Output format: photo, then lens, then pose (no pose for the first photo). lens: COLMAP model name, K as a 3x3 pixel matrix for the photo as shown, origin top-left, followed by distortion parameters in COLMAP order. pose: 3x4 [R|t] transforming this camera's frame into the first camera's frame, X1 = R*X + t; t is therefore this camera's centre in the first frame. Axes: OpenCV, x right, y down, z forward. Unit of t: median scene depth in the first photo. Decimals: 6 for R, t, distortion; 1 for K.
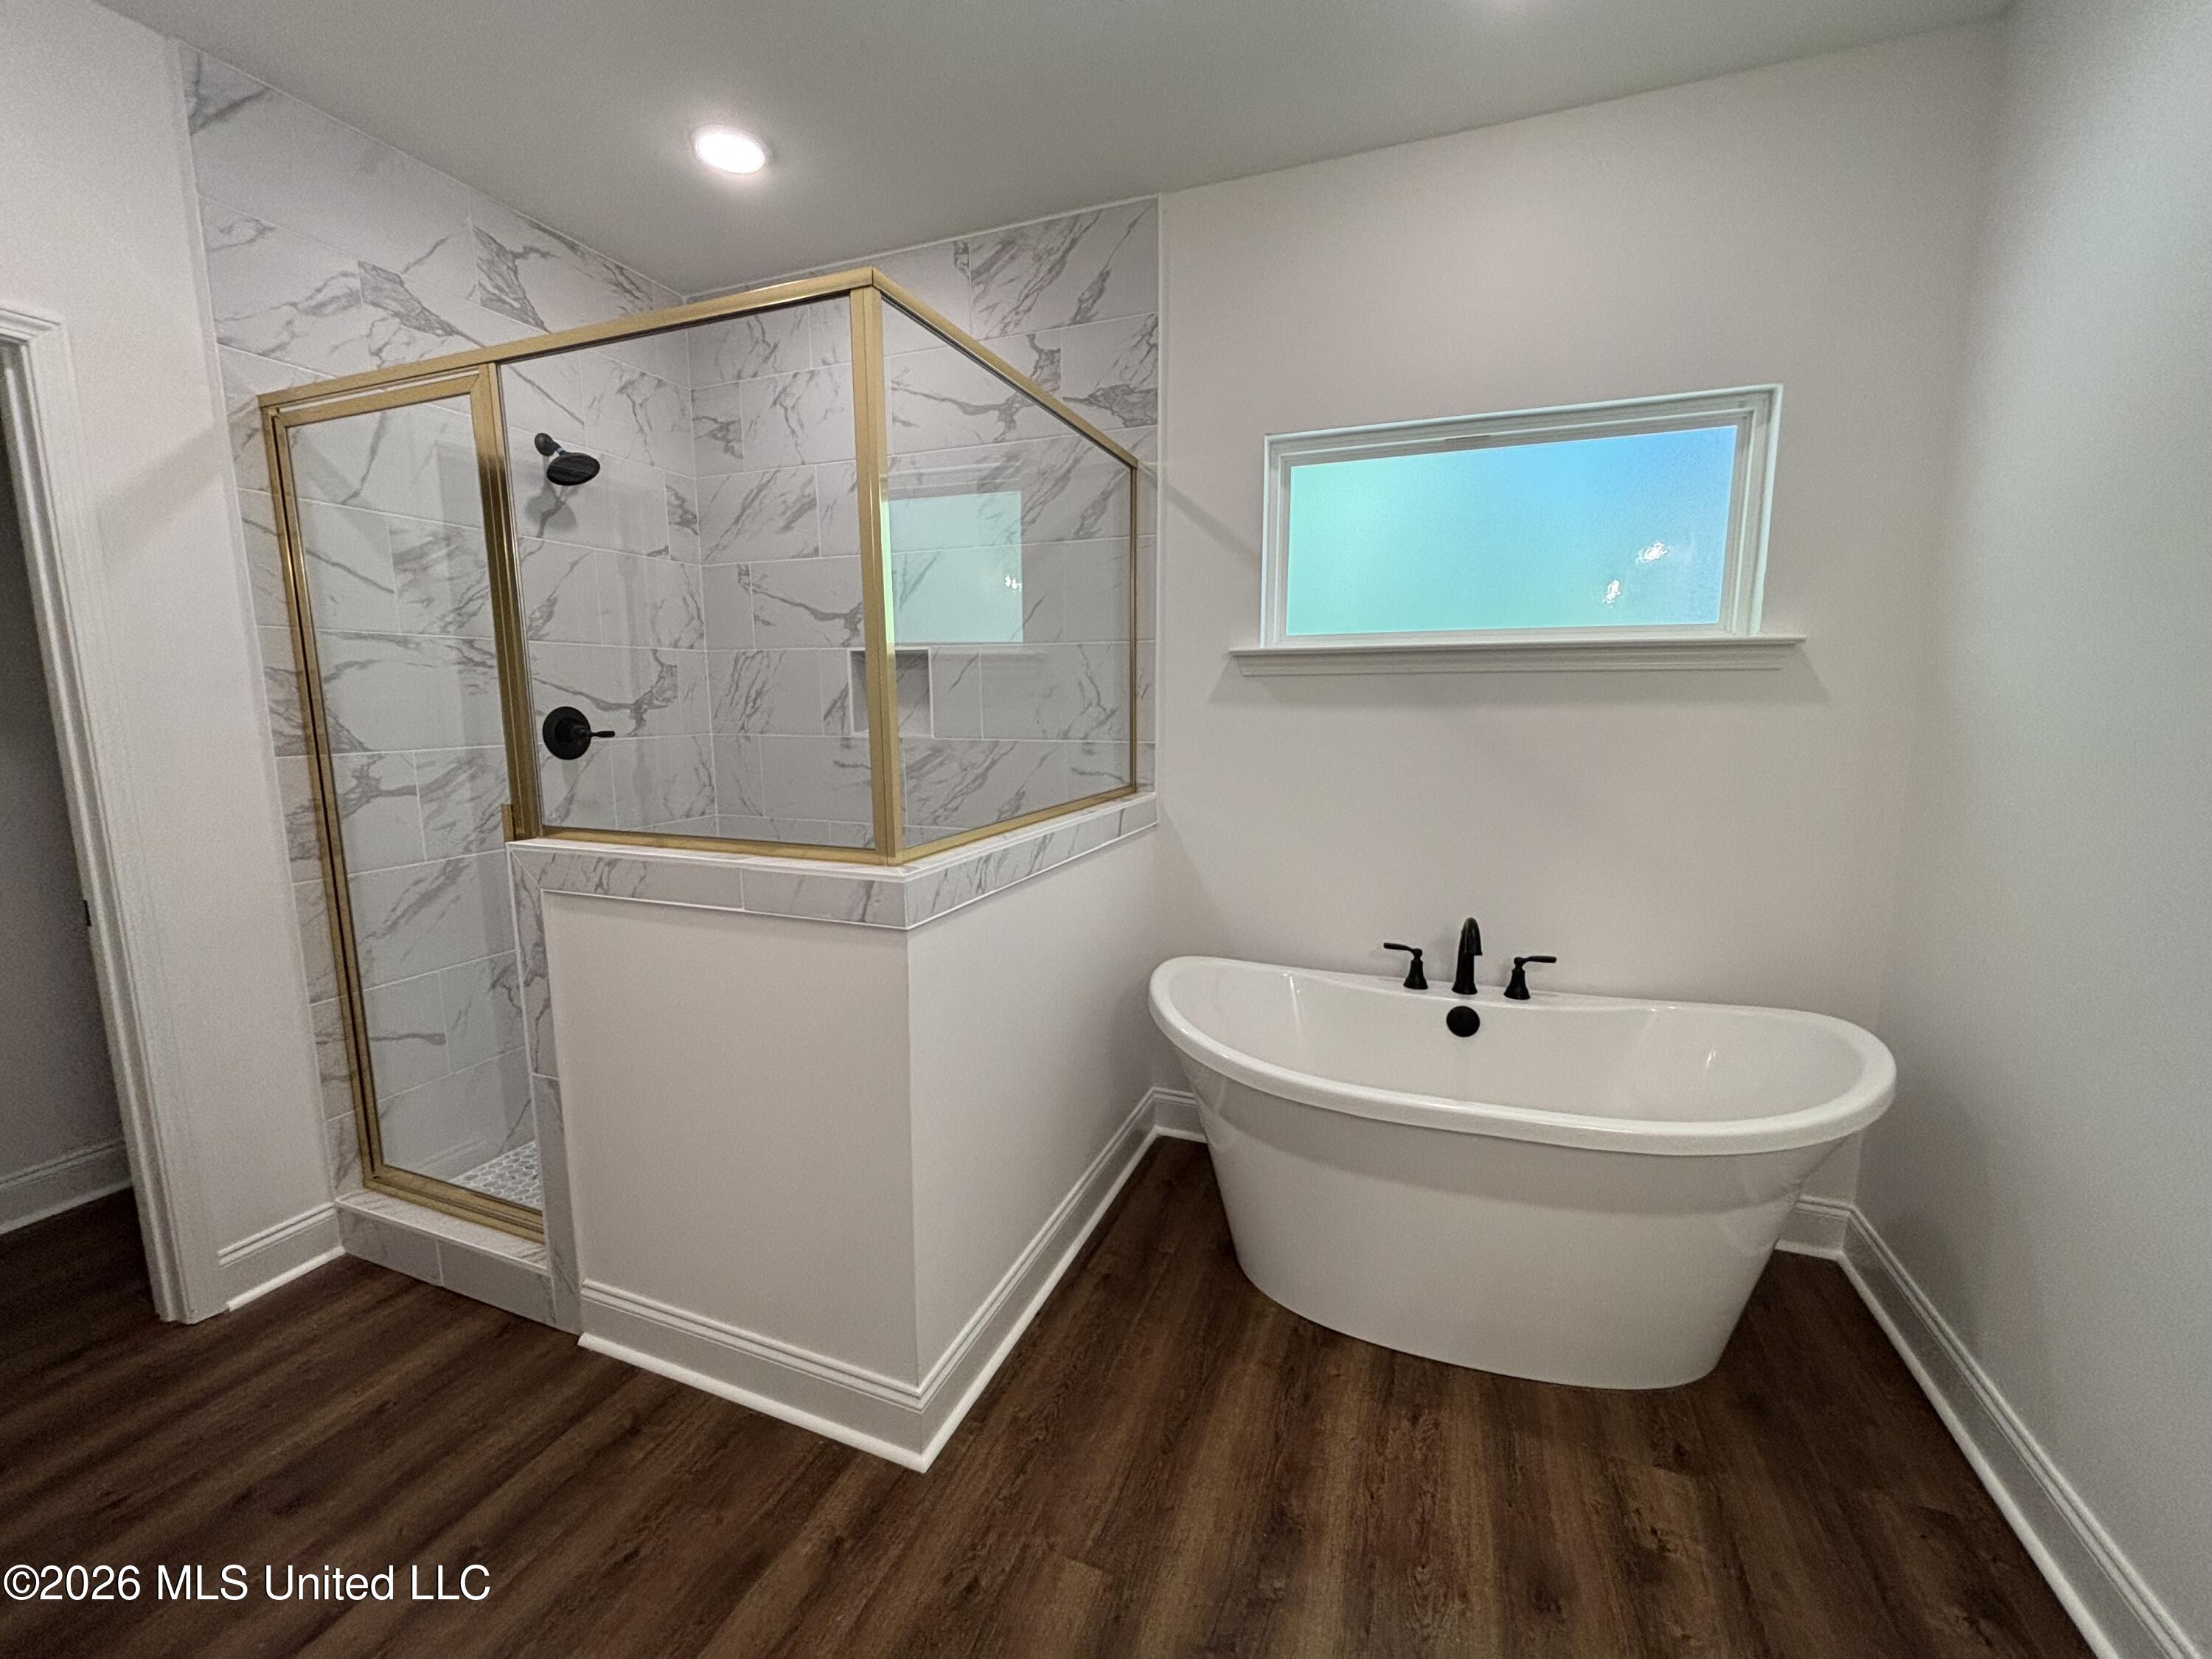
lens RADIAL K [[897.7, 0, 1099.1], [0, 897.7, 836.1], [0, 0, 1]] dist [-0.007124, -0.000272]
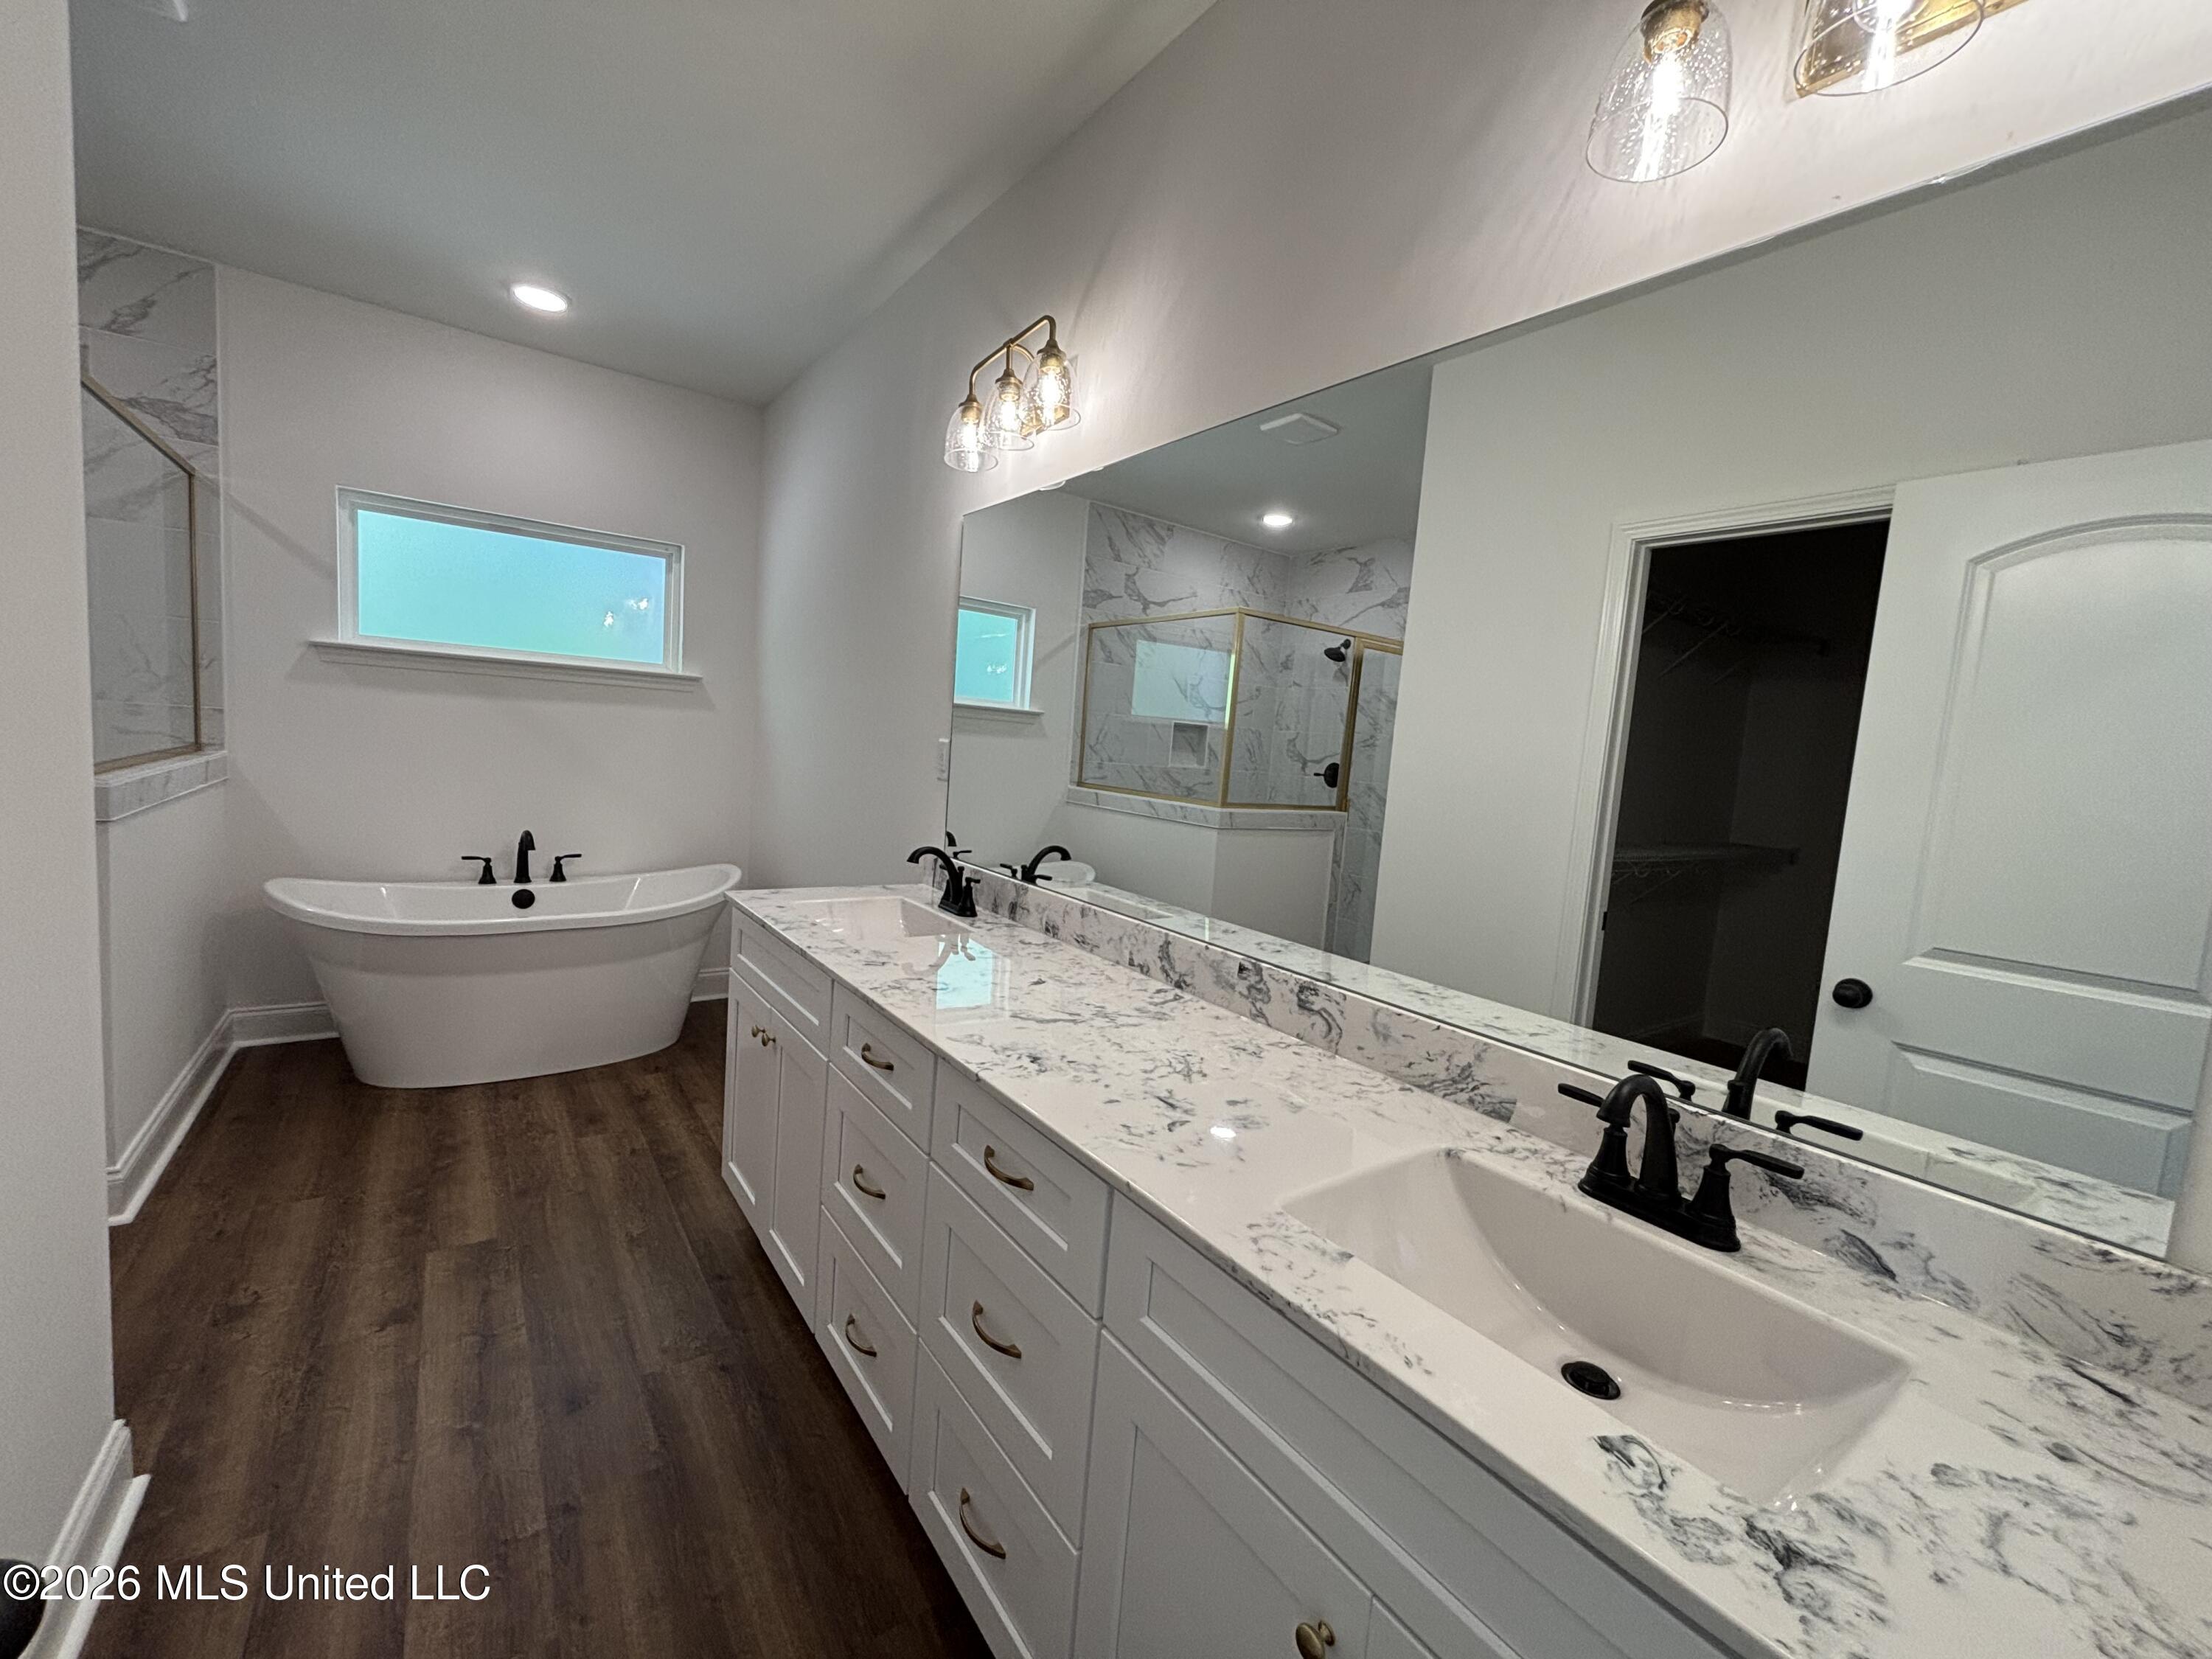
lens RADIAL K [[931.0, 0, 1100.4], [0, 931.0, 833.8], [0, 0, 1]] dist [-0.009982, 0.013696]
pose [[0.552134, -0.037906, 0.832893, -0.375351], [0.052939, 0.998544, 0.010352, 0.124063], [-0.832073, 0.038377, 0.553337, -0.723074]]
